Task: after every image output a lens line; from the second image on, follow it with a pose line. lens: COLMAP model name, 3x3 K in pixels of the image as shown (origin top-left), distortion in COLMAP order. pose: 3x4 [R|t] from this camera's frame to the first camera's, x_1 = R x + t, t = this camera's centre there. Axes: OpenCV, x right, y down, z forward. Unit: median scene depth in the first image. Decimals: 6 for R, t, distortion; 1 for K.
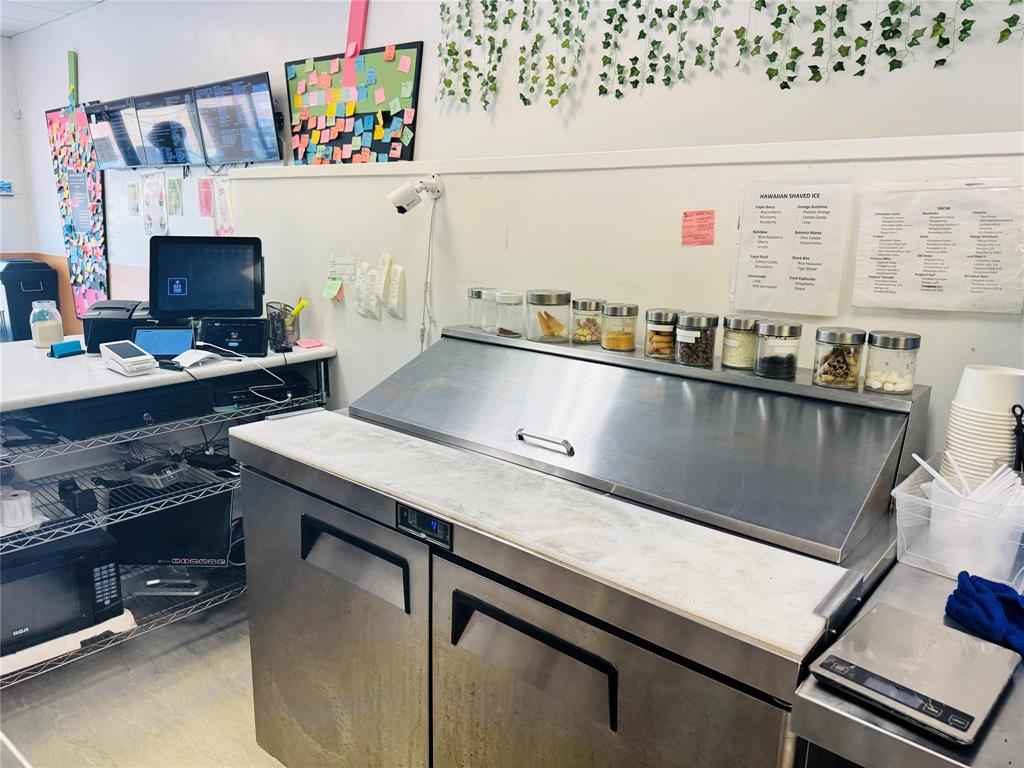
lens RADIAL K [[744.8, 0, 507.7], [0, 744.8, 392.9], [0, 0, 1]] dist [-0.000887, 0.006775]
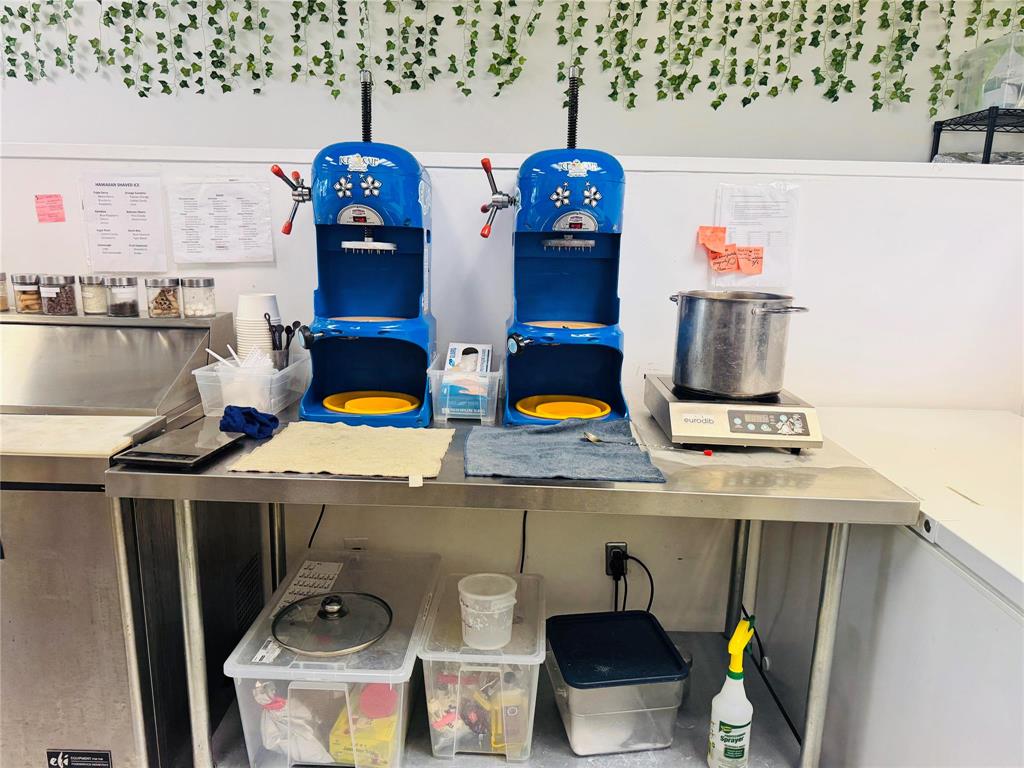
lens RADIAL K [[744.8, 0, 507.7], [0, 744.8, 392.9], [0, 0, 1]] dist [-0.000887, 0.006775]
pose [[0.774552, -0.140888, 0.616620, 0.023232], [0.137260, 0.989085, 0.053575, 0.084600], [-0.617438, 0.043141, 0.785436, -0.304913]]
